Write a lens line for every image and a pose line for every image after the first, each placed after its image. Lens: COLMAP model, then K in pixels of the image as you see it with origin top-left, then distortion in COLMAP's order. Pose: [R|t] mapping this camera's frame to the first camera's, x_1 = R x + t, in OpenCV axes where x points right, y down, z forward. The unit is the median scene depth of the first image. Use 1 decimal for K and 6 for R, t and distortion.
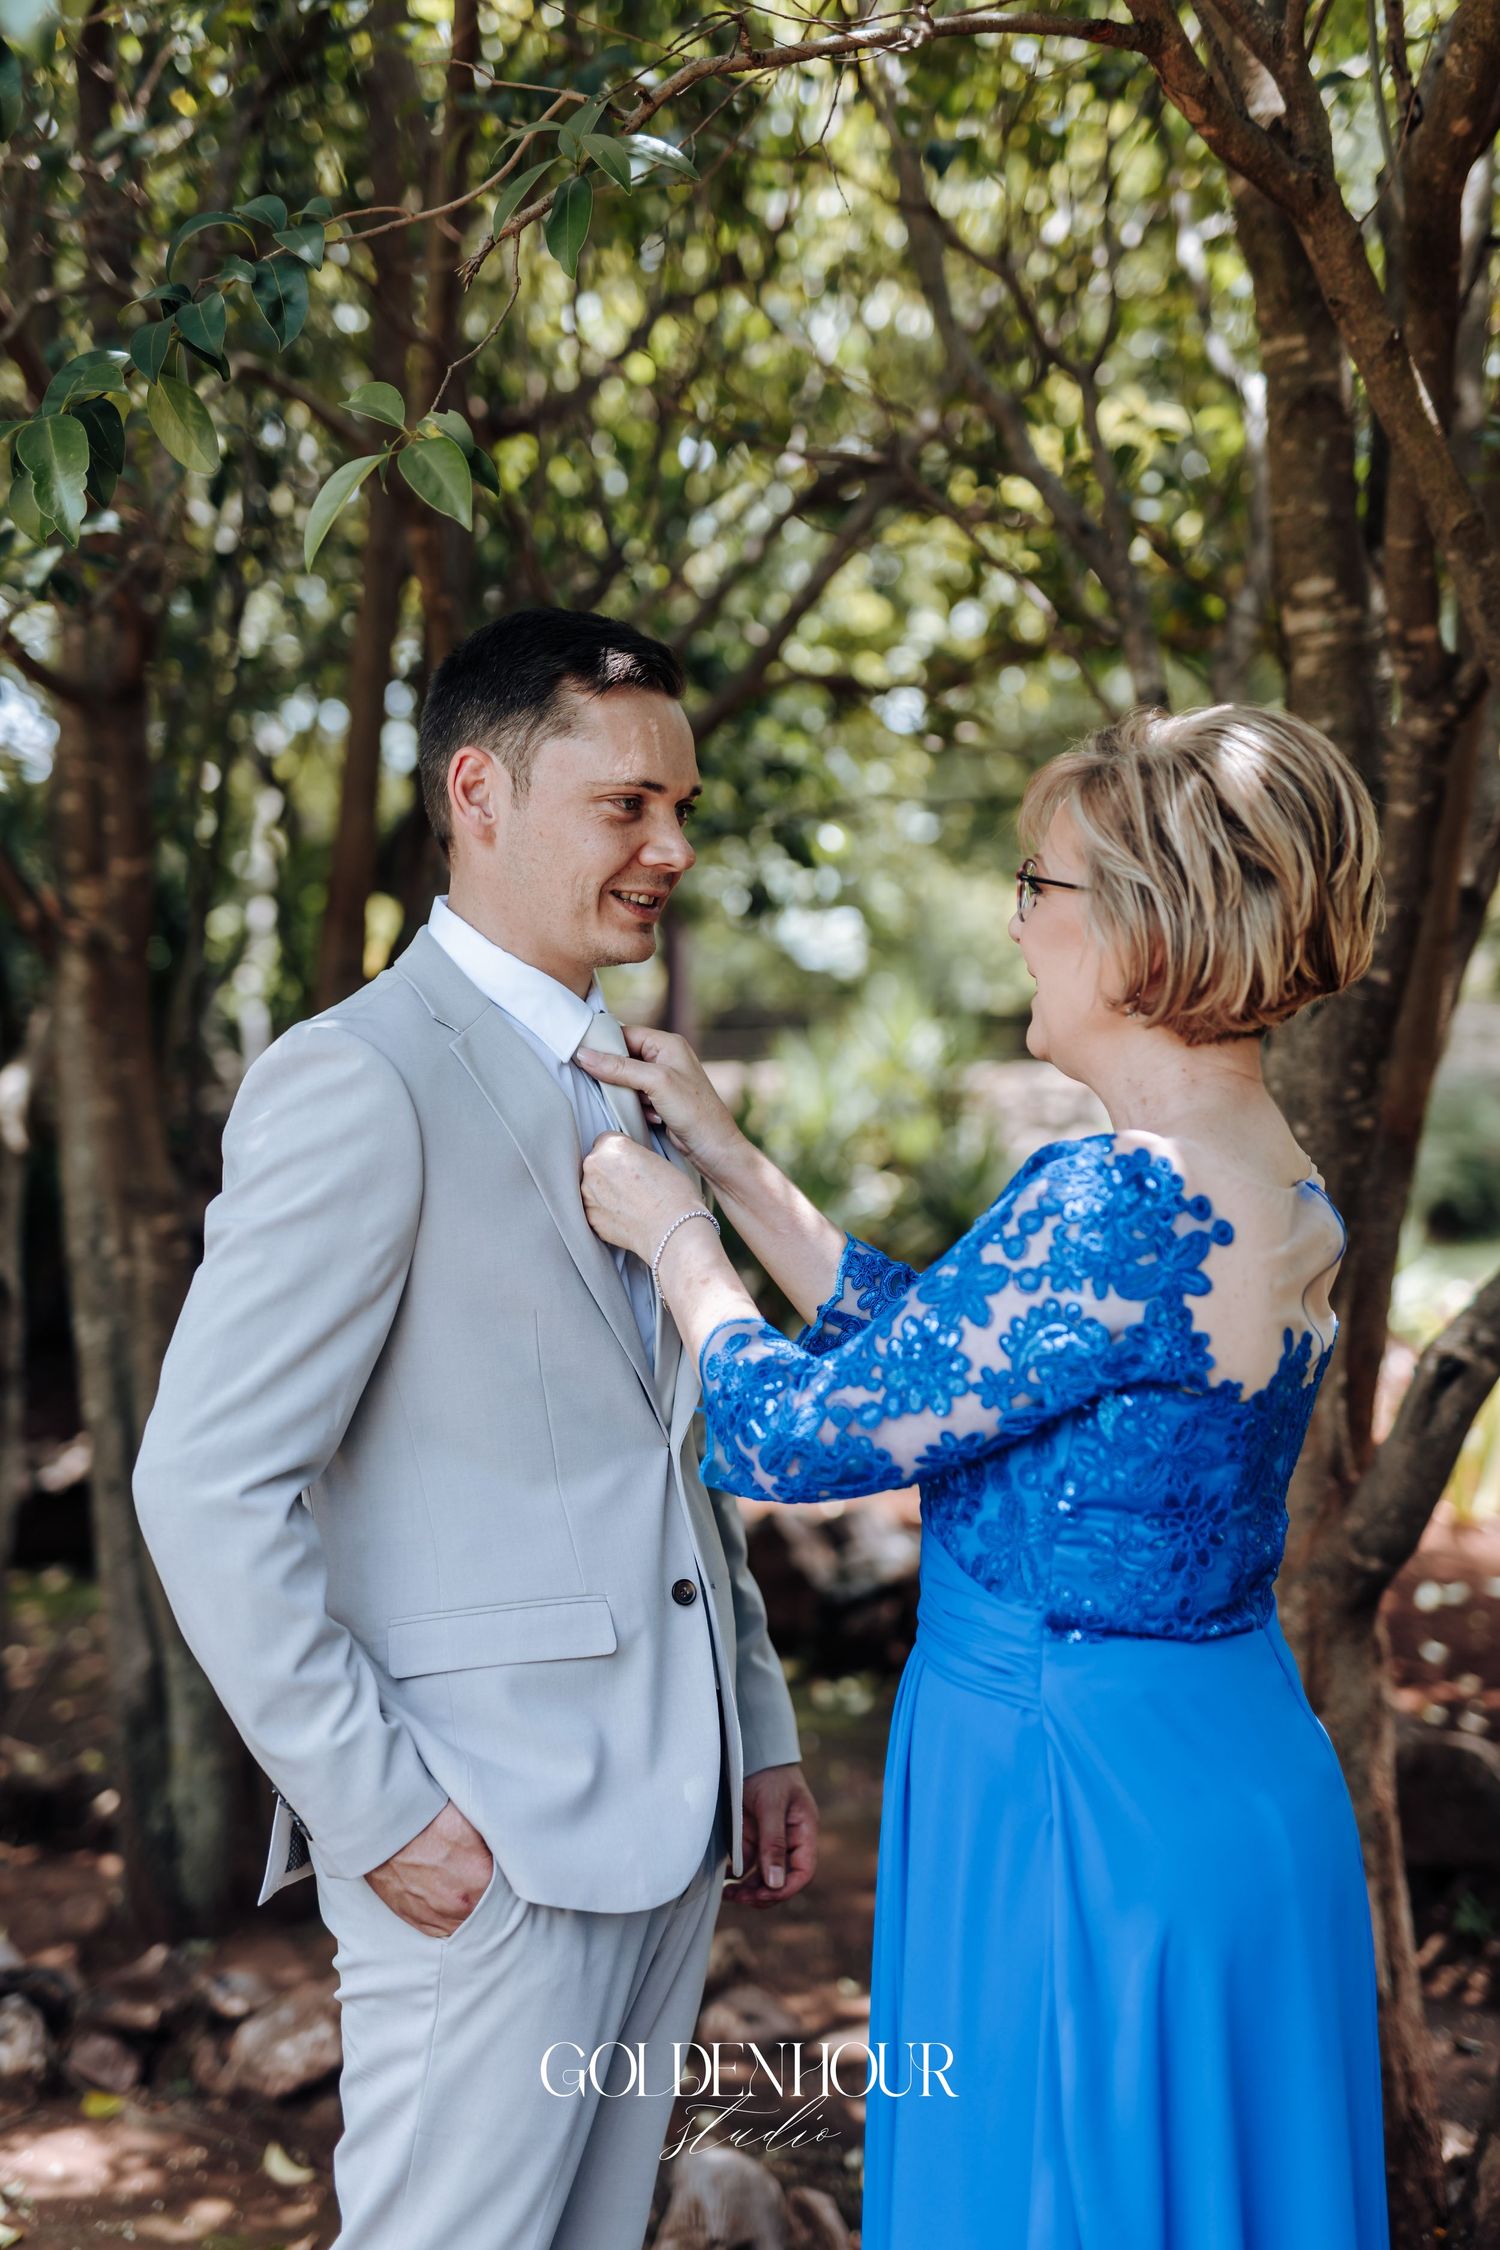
lens RADIAL K [[3246.7, 0, 750.0], [0, 3246.7, 1125.0], [0, 0, 1]] dist [-0.011828, 0.060999]
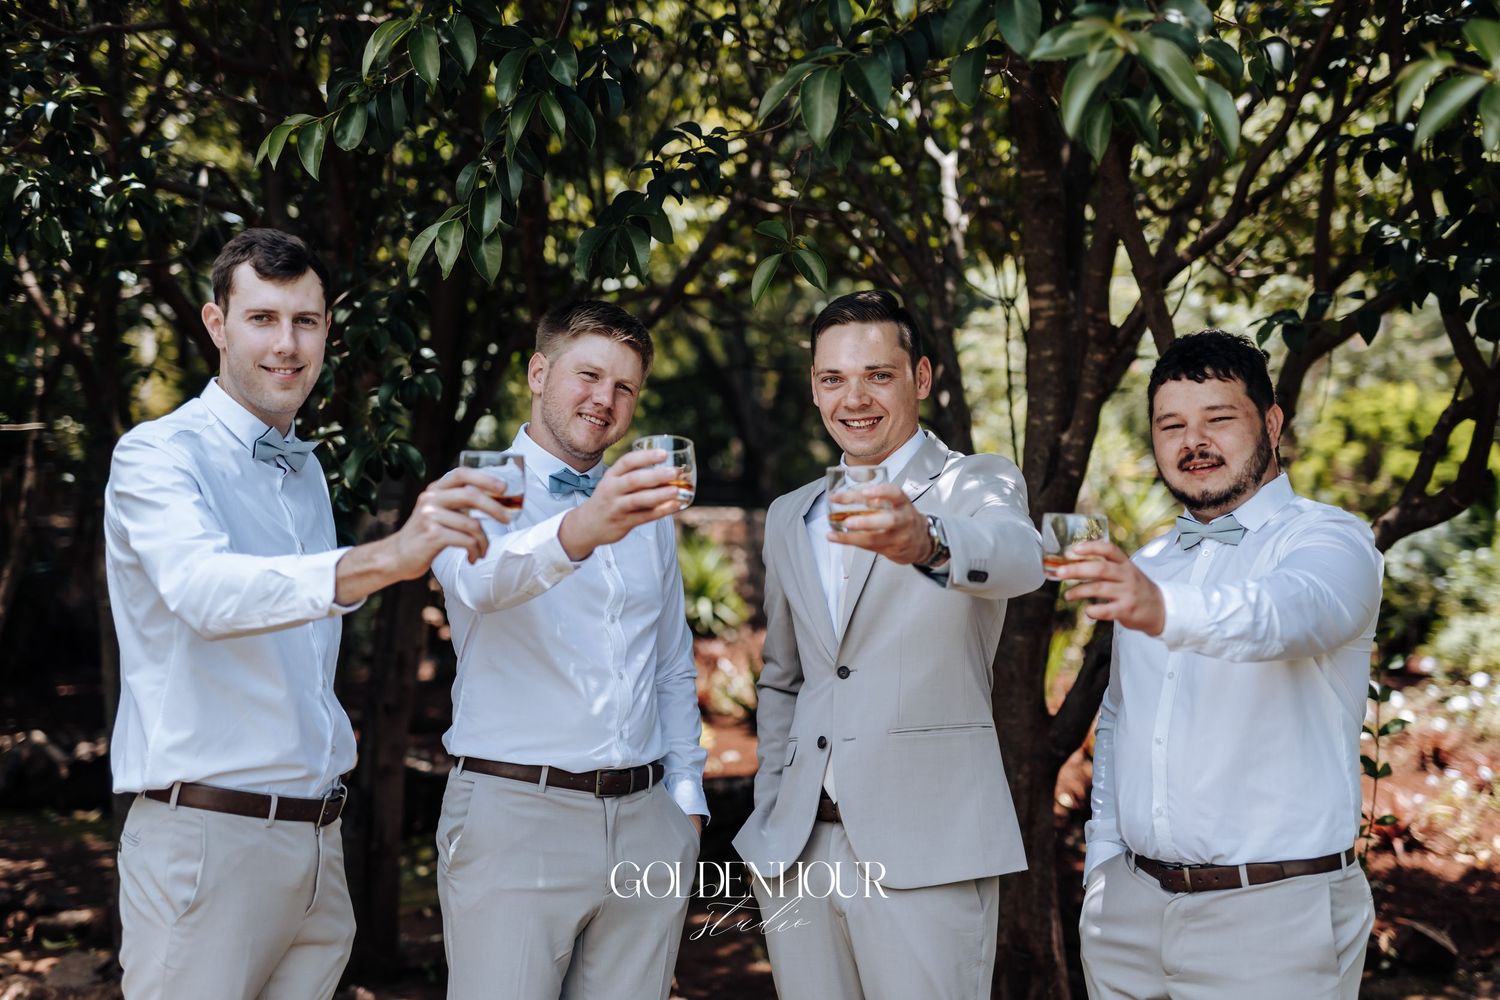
lens RADIAL K [[2164.5, 0, 750.0], [0, 2164.5, 500.0], [0, 0, 1]] dist [-0.011828, 0.060999]
pose [[0.983061, 0.015399, 0.182630, -0.263186], [-0.012003, 0.999734, -0.019684, 0.001878], [-0.182884, 0.017158, 0.982985, -0.337035]]
